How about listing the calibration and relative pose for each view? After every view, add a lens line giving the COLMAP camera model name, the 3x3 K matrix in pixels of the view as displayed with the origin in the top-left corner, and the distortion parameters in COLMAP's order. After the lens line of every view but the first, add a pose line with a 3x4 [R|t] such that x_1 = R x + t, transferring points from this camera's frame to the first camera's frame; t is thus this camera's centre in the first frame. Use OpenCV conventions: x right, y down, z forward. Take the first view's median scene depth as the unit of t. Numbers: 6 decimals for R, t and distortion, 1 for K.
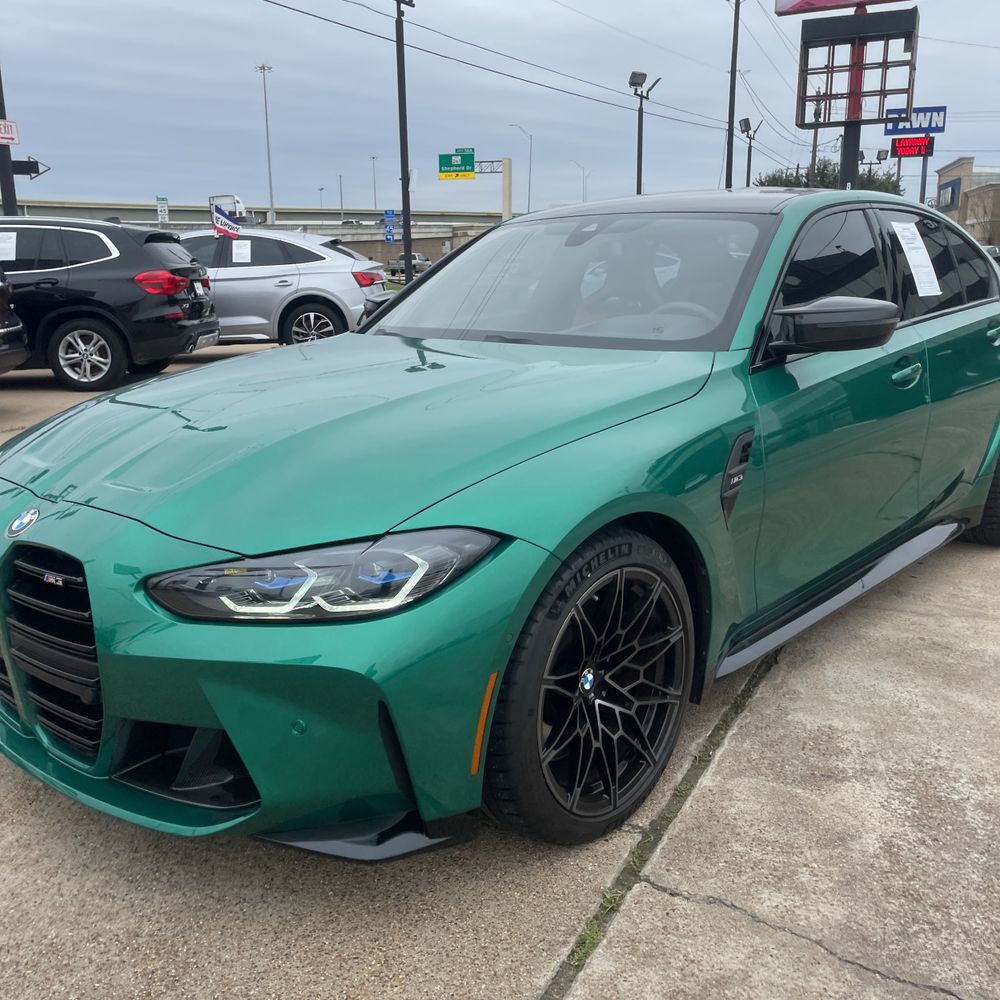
lens RADIAL K [[1014.4, 0, 486.8], [0, 1014.4, 474.6], [0, 0, 1]] dist [0.083658, -0.100196]
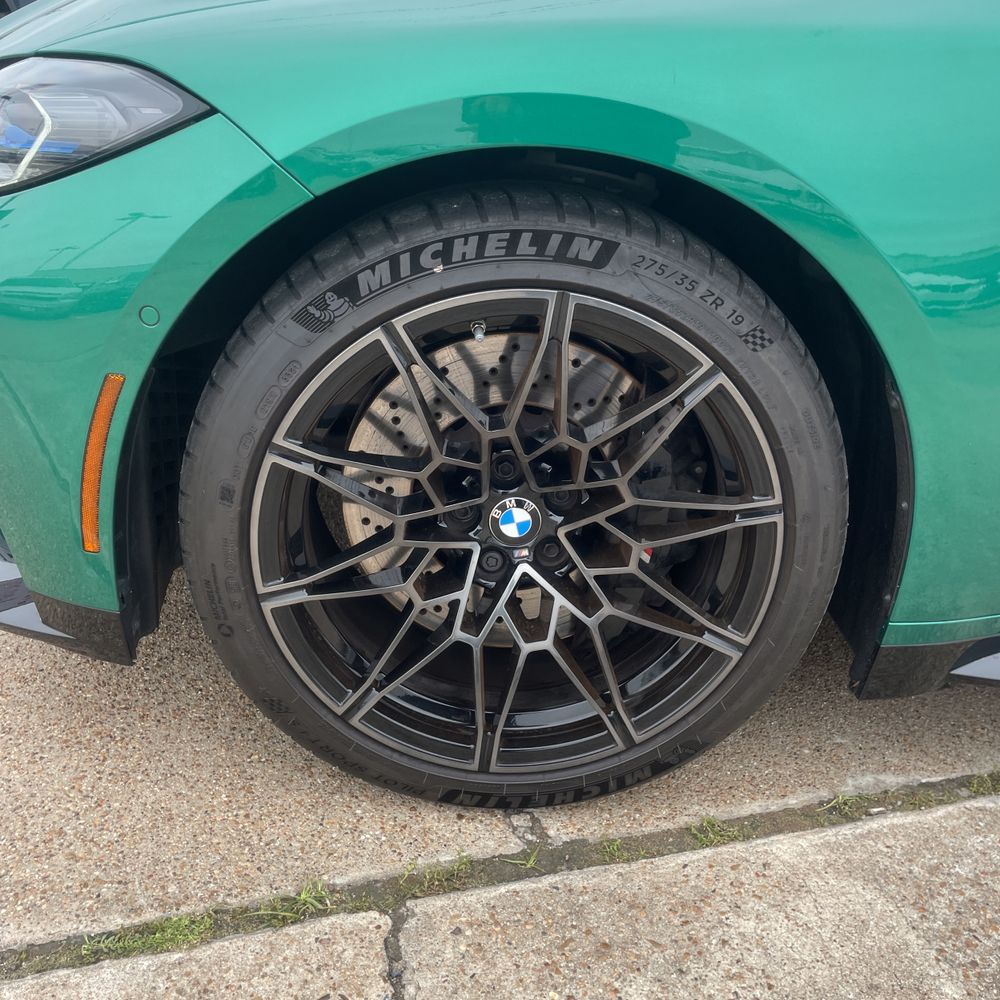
lens RADIAL K [[1014.4, 0, 486.8], [0, 1014.4, 474.6], [0, 0, 1]] dist [0.083658, -0.100196]
pose [[0.703121, 0.340028, -0.624501, 0.375778], [-0.229928, 0.939794, 0.252825, 0.059124], [0.672870, -0.034177, 0.738971, 0.610351]]
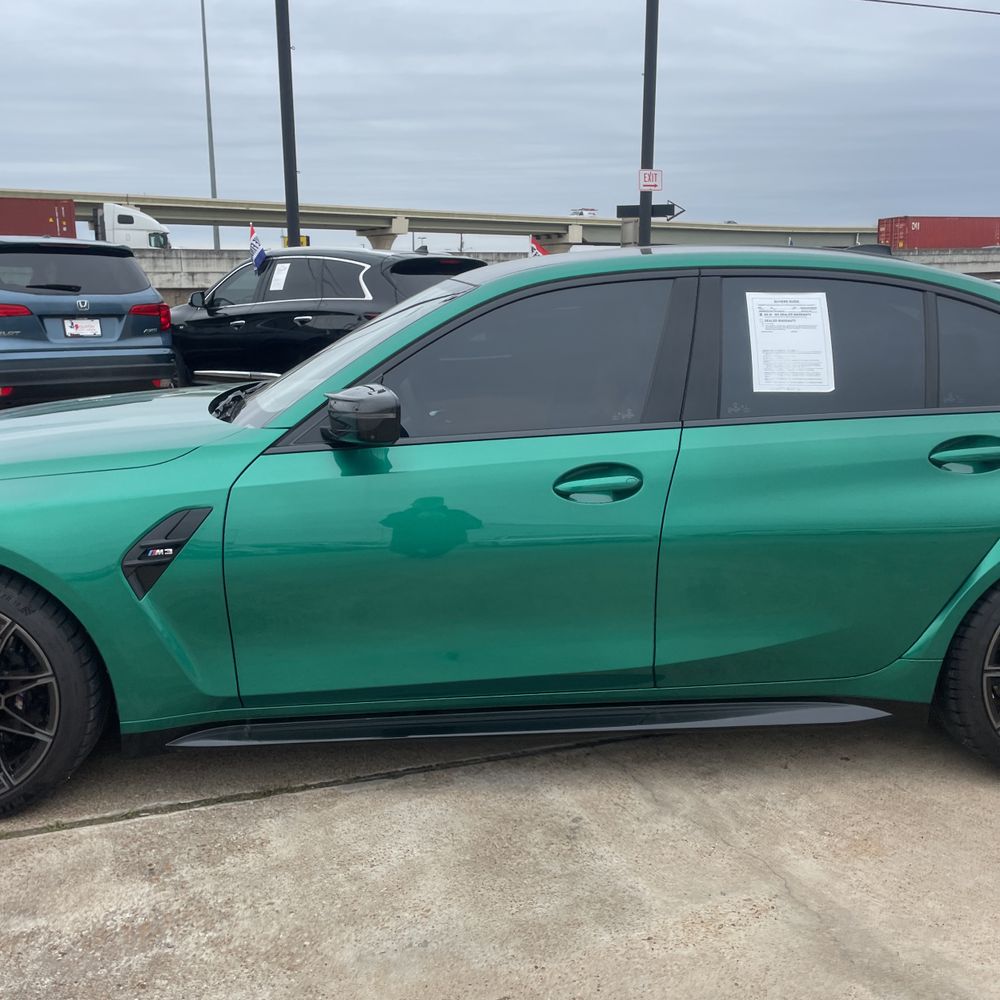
lens RADIAL K [[1014.4, 0, 486.8], [0, 1014.4, 474.6], [0, 0, 1]] dist [0.083658, -0.100196]
pose [[0.718388, 0.141955, -0.681005, 1.252044], [-0.157965, 0.986673, 0.039034, -0.175055], [0.677470, 0.079534, 0.731238, 0.510981]]
